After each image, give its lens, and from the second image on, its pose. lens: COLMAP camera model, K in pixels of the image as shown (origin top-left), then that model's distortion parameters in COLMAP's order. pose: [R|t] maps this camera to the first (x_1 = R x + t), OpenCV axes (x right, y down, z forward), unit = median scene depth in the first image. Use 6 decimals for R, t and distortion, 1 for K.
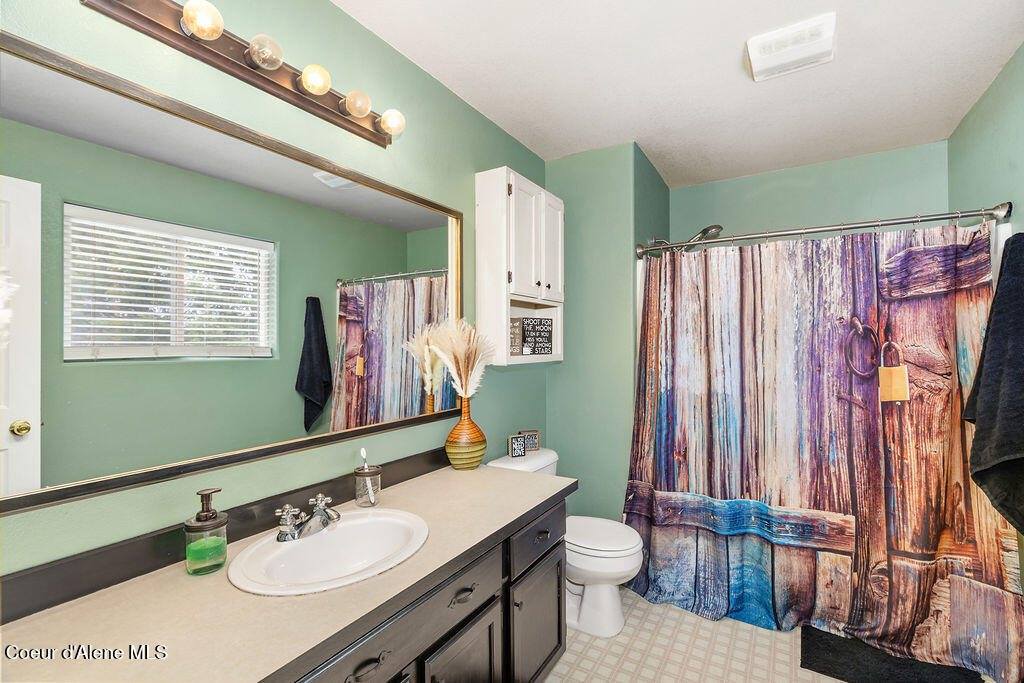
lens RADIAL K [[469.1, 0, 512.2], [0, 469.1, 343.8], [0, 0, 1]] dist [-0.005027, 0.001845]
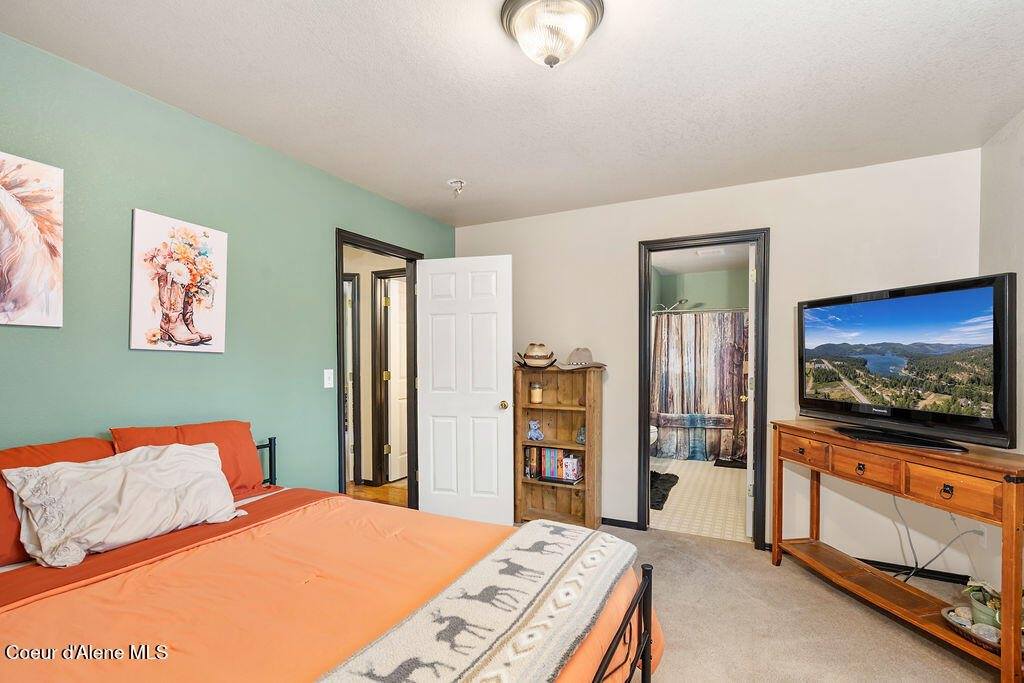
lens RADIAL K [[469.1, 0, 516.7], [0, 469.1, 367.7], [0, 0, 1]] dist [-0.005027, 0.001845]
pose [[0.997244, -0.001447, 0.074184, -0.673908], [-0.000540, 0.999642, 0.026756, 0.013185], [-0.074196, -0.026722, 0.996886, -1.486851]]
